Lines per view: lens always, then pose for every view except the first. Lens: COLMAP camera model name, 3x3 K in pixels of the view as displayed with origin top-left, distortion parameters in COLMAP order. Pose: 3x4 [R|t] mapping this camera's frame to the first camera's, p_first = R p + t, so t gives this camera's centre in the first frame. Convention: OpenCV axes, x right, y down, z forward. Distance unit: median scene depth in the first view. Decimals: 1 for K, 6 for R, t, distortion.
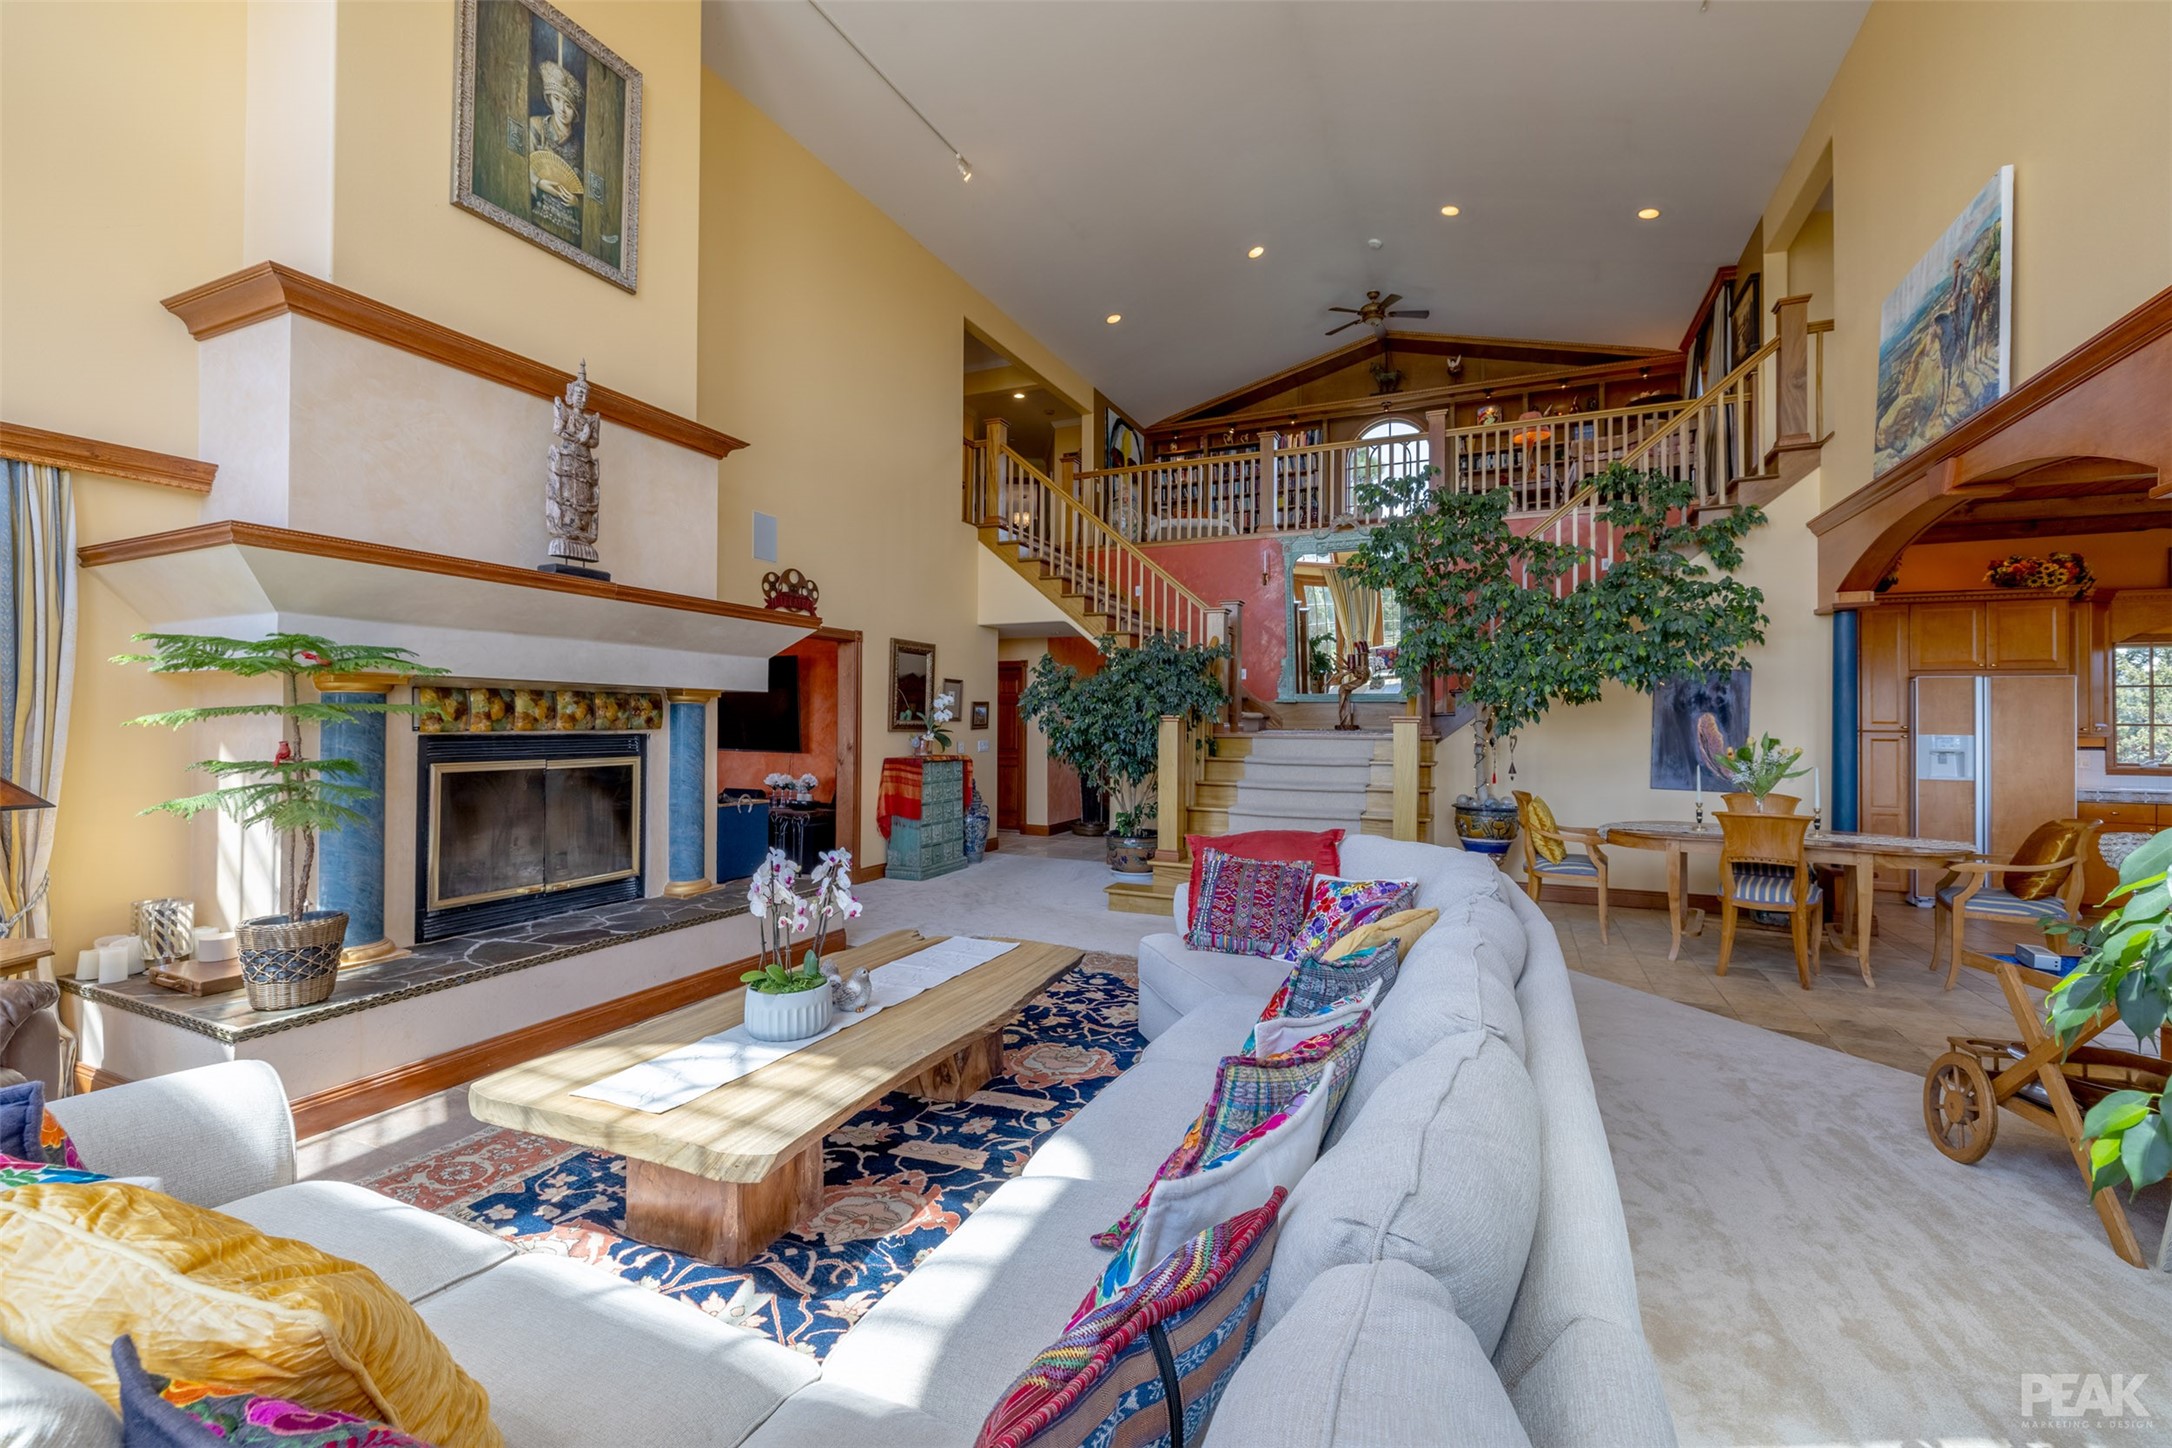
lens RADIAL K [[922.4, 0, 1094.7], [0, 922.4, 711.1], [0, 0, 1]] dist [0.003335, -0.000410]
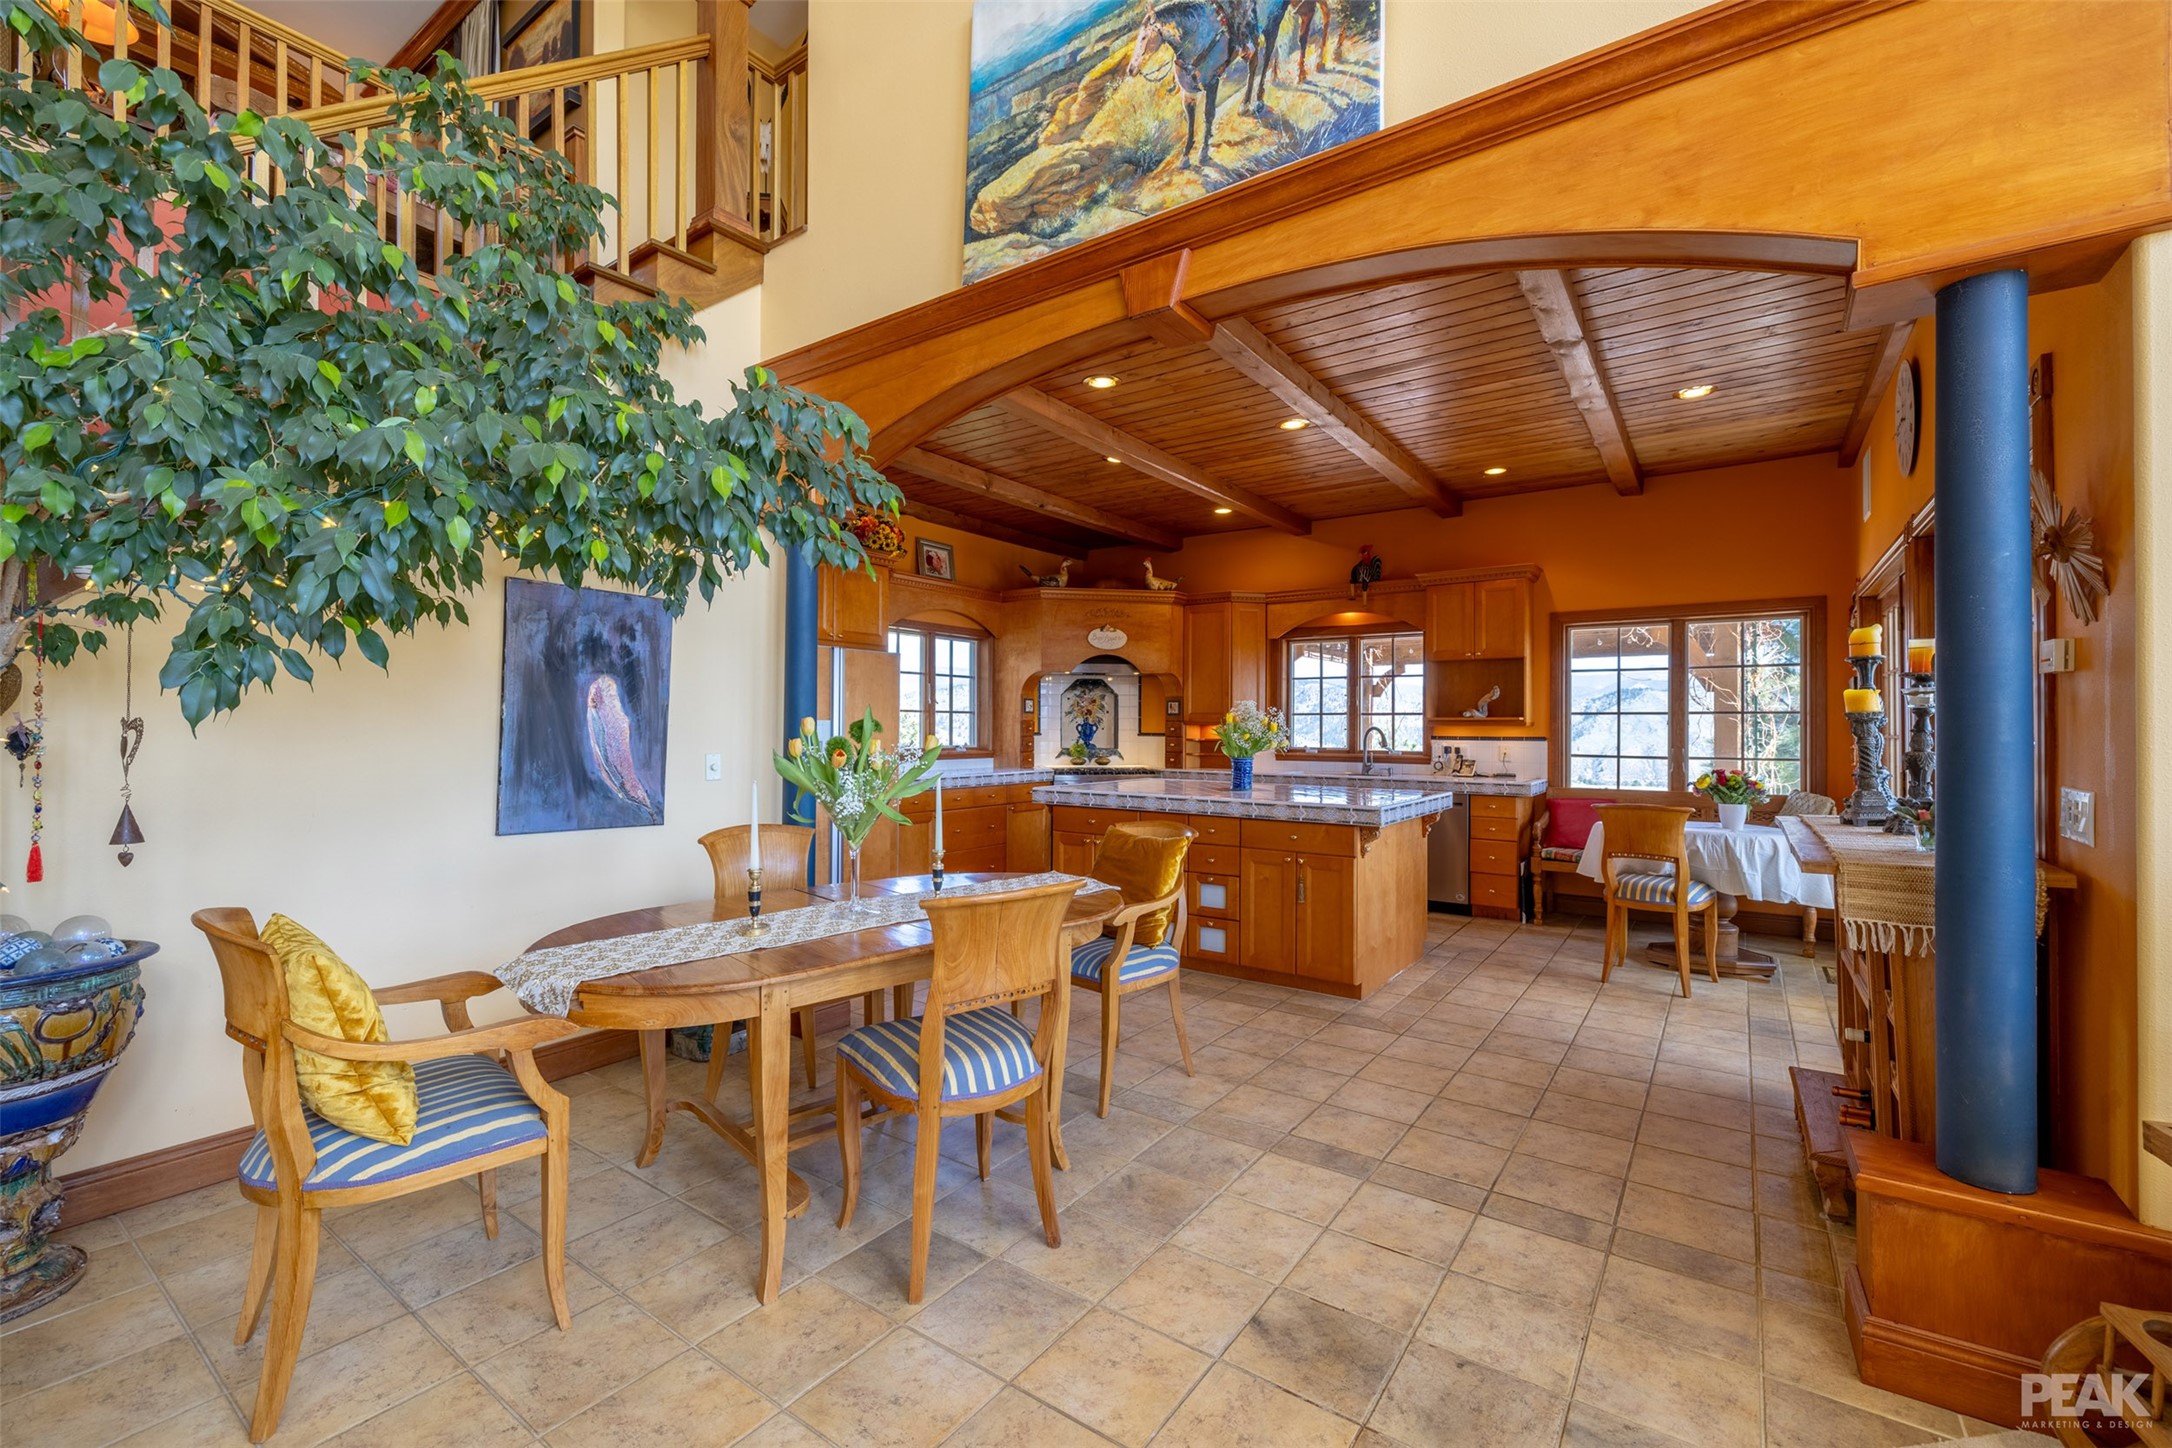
lens RADIAL K [[922.4, 0, 1092.7], [0, 922.4, 715.0], [0, 0, 1]] dist [0.003335, -0.000410]
pose [[0.200639, 0.004089, 0.979657, 0.314642], [-0.007552, 0.999968, -0.002627, 0.033724], [-0.979636, -0.006871, 0.200664, 0.918346]]
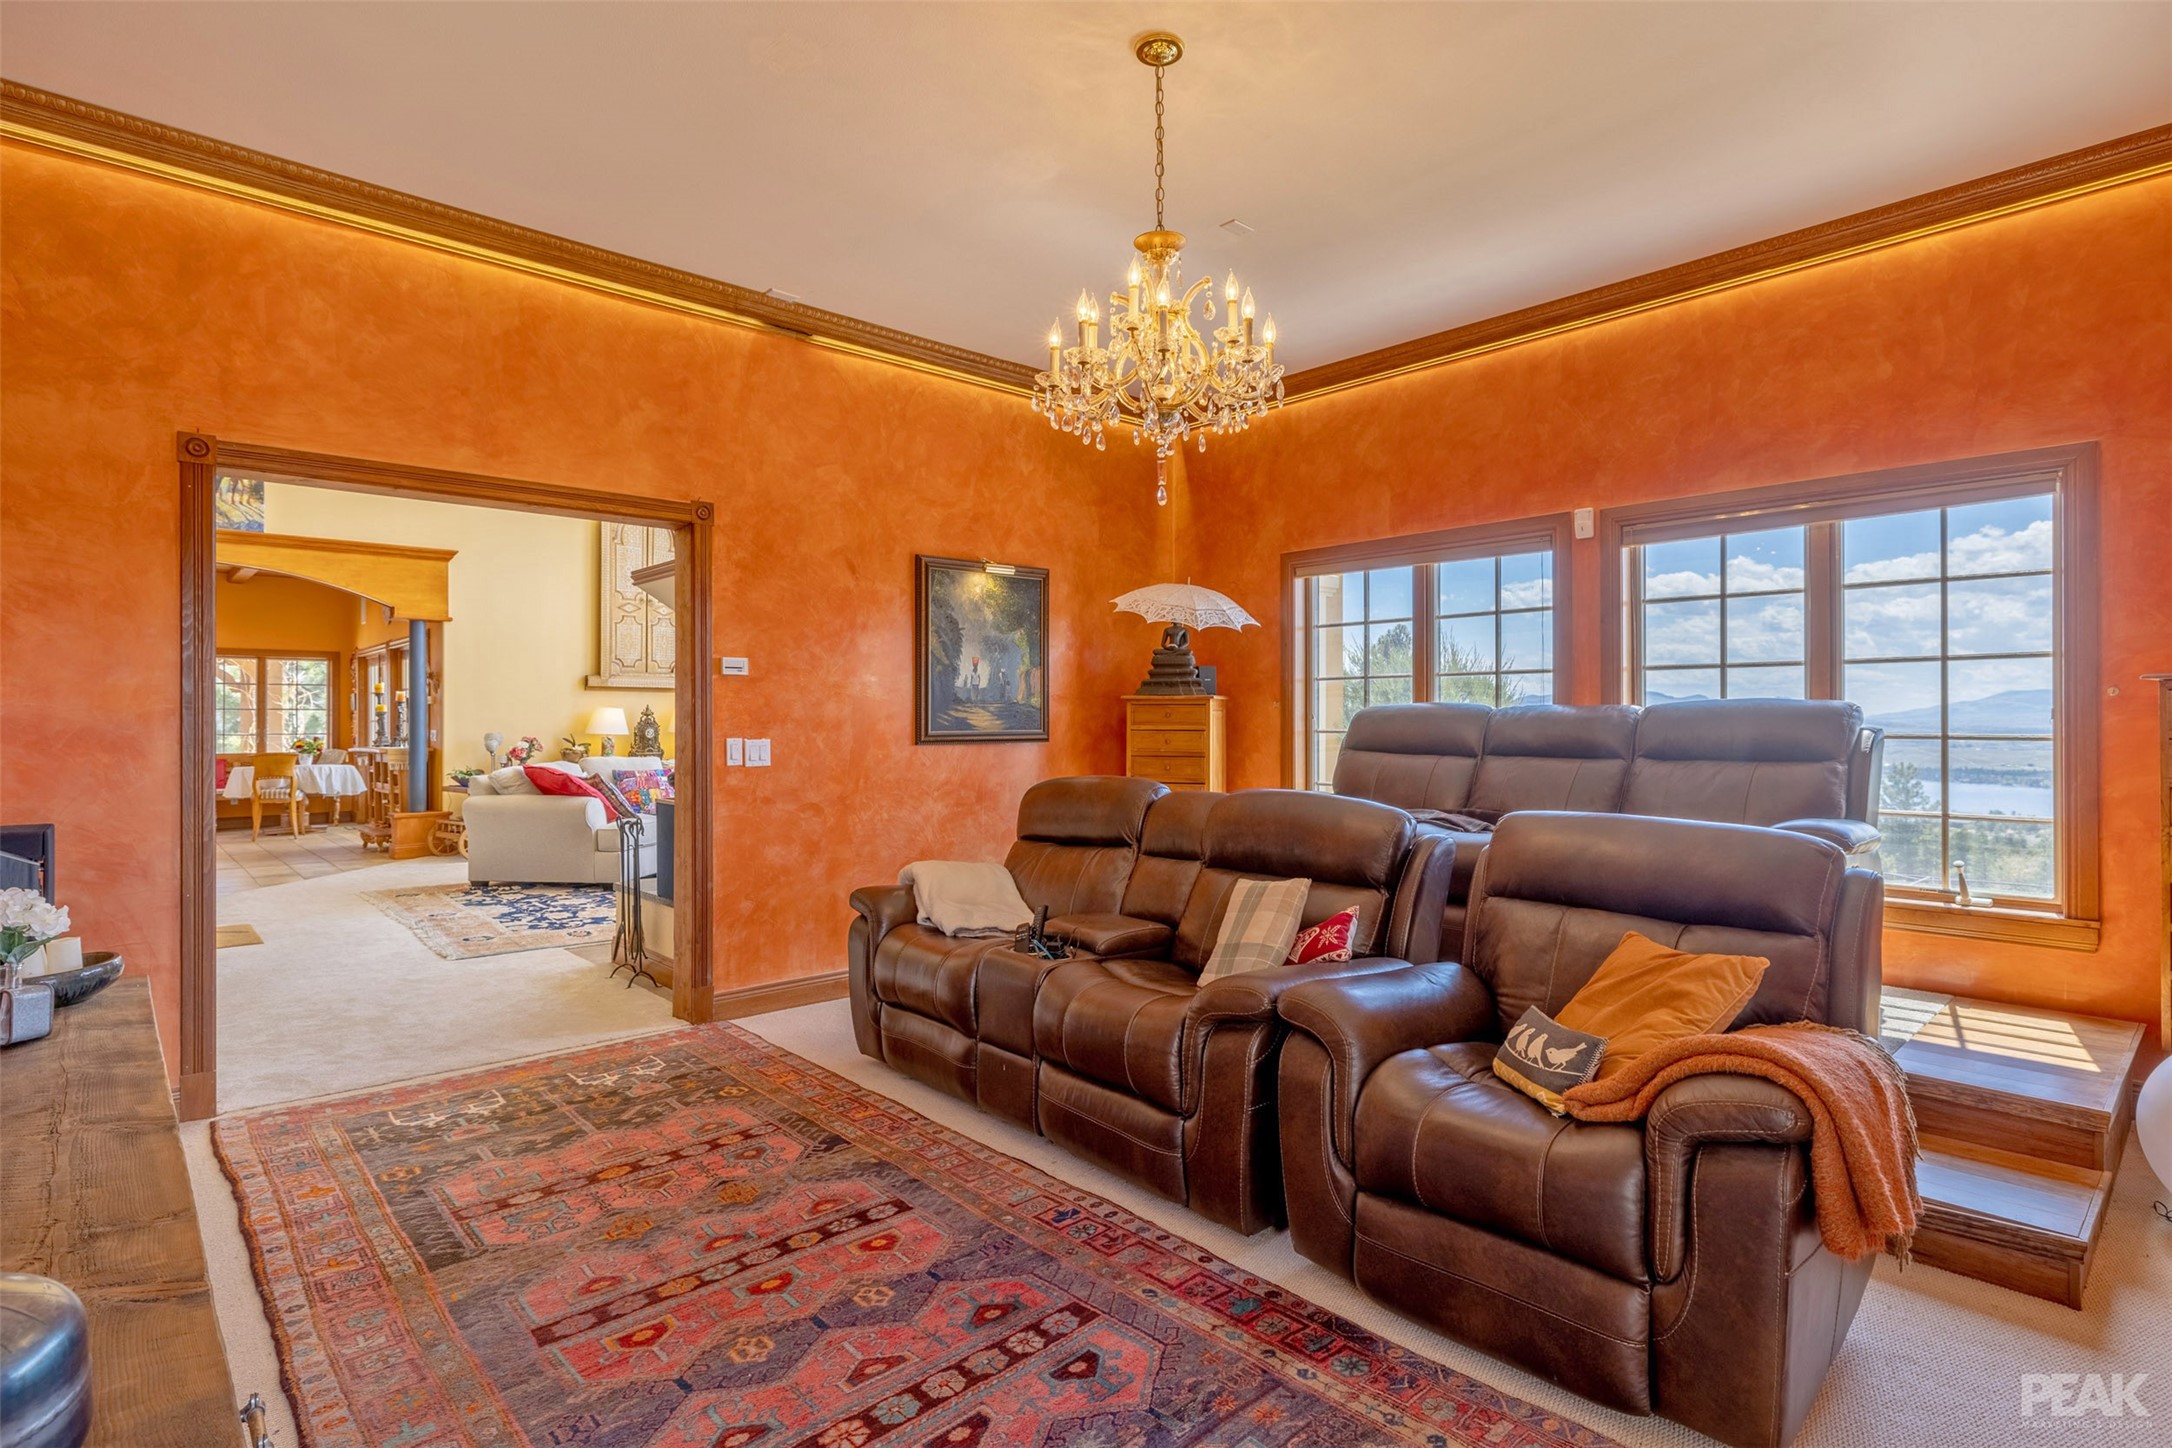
lens RADIAL K [[1096.9, 0, 1087.8], [0, 1096.9, 719.6], [0, 0, 1]] dist [0.001352, -0.000031]
pose [[-0.907653, -0.006465, 0.419671, -1.311421], [-0.010614, 0.999915, -0.007550, 0.043791], [-0.419586, -0.011307, -0.907645, 2.022172]]
